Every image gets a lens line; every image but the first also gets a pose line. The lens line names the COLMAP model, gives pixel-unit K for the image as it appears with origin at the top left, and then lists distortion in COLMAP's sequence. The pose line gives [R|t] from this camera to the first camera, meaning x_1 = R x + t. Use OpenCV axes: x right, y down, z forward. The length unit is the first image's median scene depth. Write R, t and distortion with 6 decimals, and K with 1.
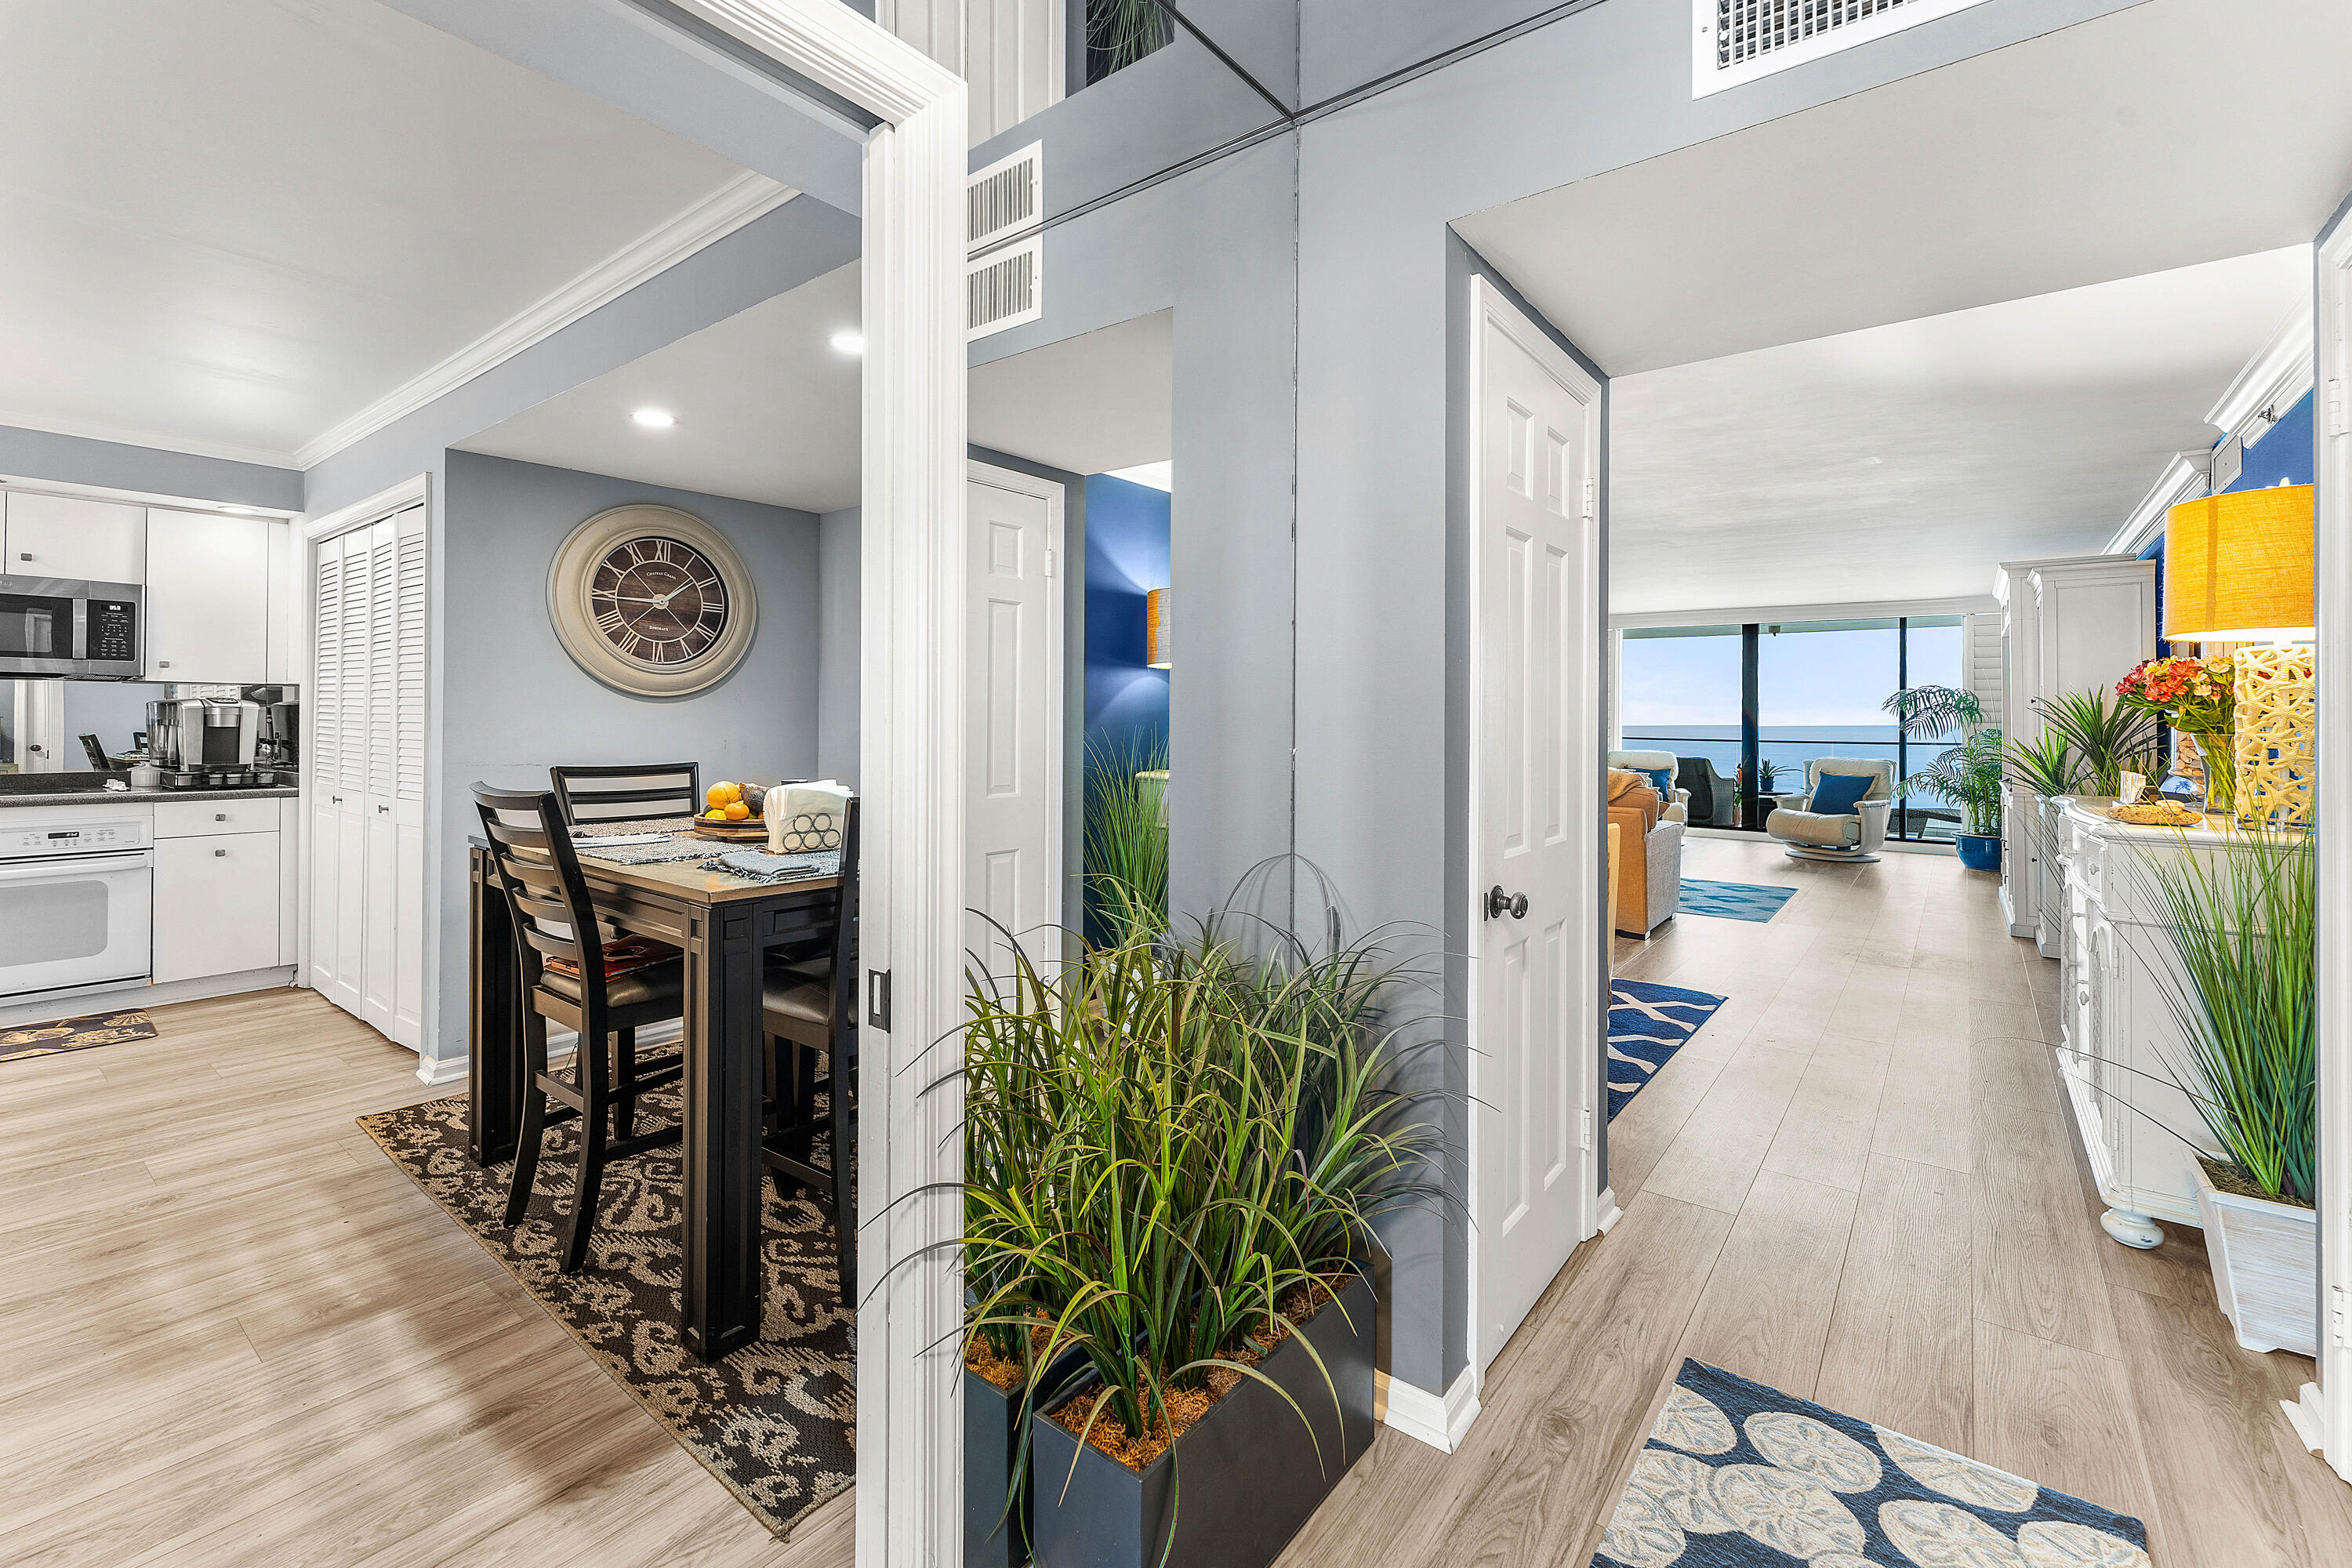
lens RADIAL K [[972.8, 0, 1220.7], [0, 972.8, 722.2], [0, 0, 1]] dist [0.002104, -0.001076]
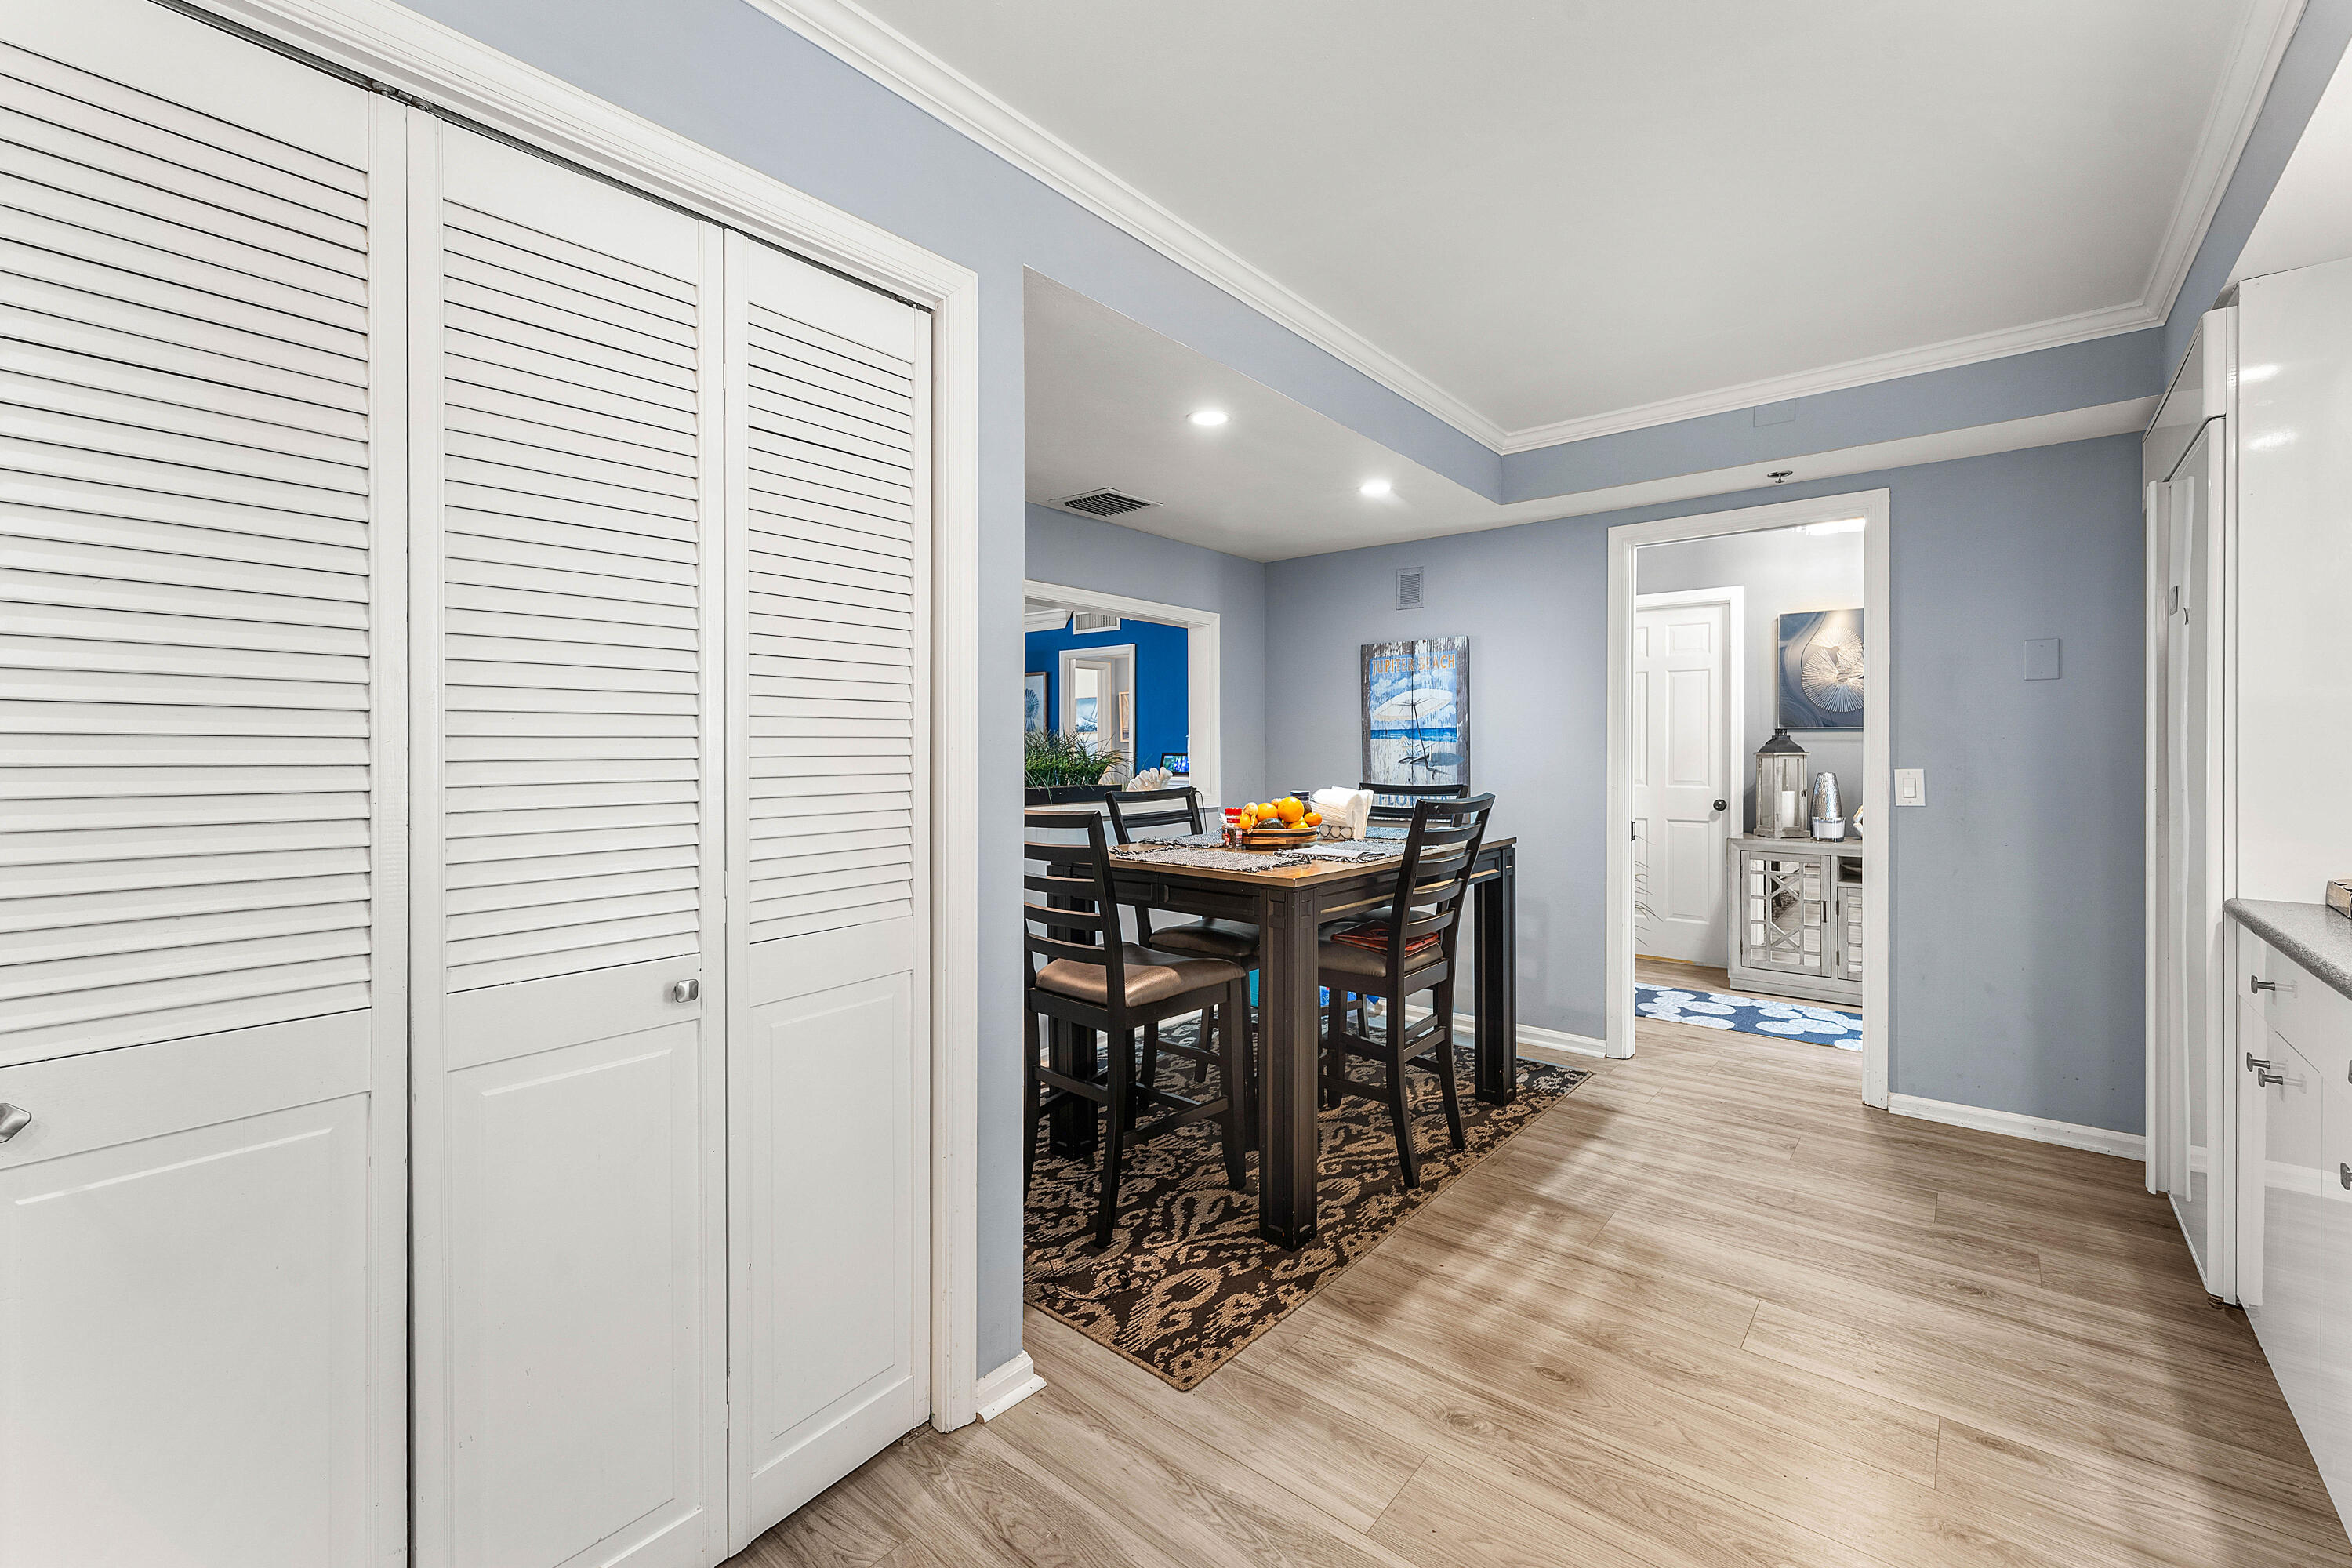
lens RADIAL K [[972.8, 0, 1192.0], [0, 972.8, 748.0], [0, 0, 1]] dist [0.002104, -0.001076]
pose [[0.051974, -0.011018, 0.998588, -1.134002], [0.014740, 0.999839, 0.010265, -0.005155], [-0.998540, 0.014185, 0.052128, 0.723997]]
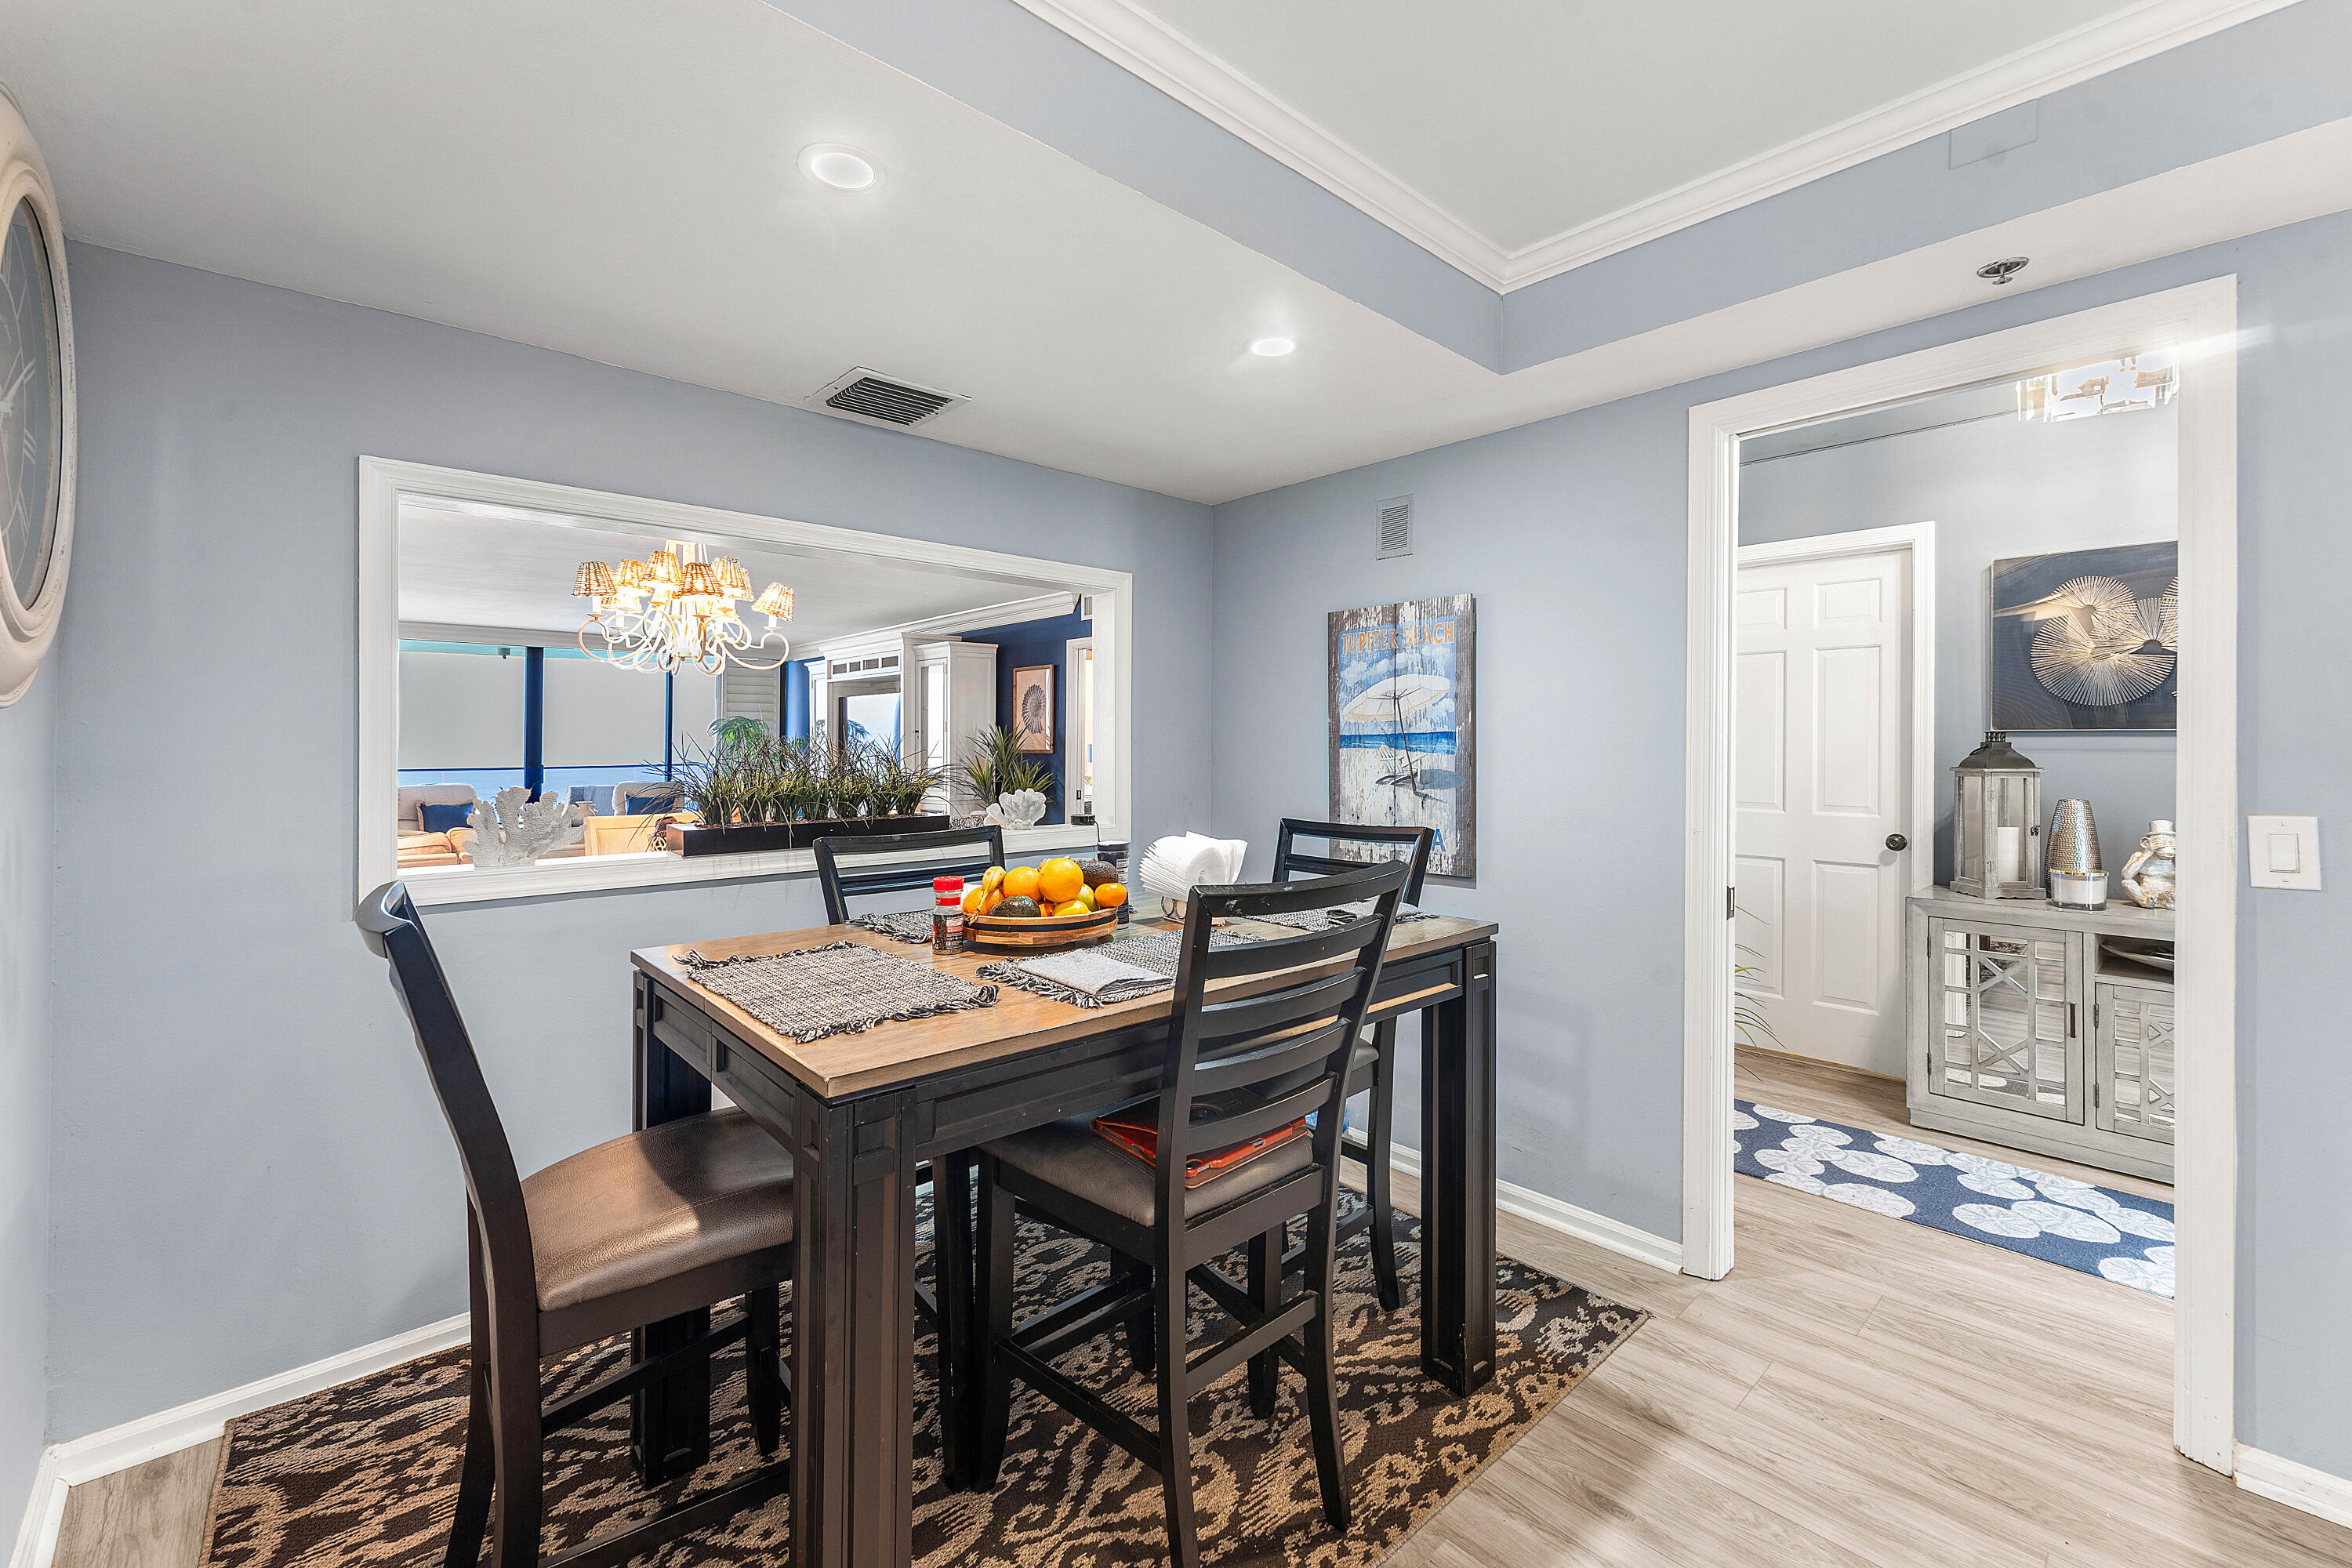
lens RADIAL K [[972.8, 0, 1180.2], [0, 972.8, 747.0], [0, 0, 1]] dist [0.002104, -0.001076]
pose [[0.197670, -0.011972, 0.980196, -0.777664], [0.014484, 0.999852, 0.009291, -0.011213], [-0.980162, 0.012360, 0.197814, 0.541047]]
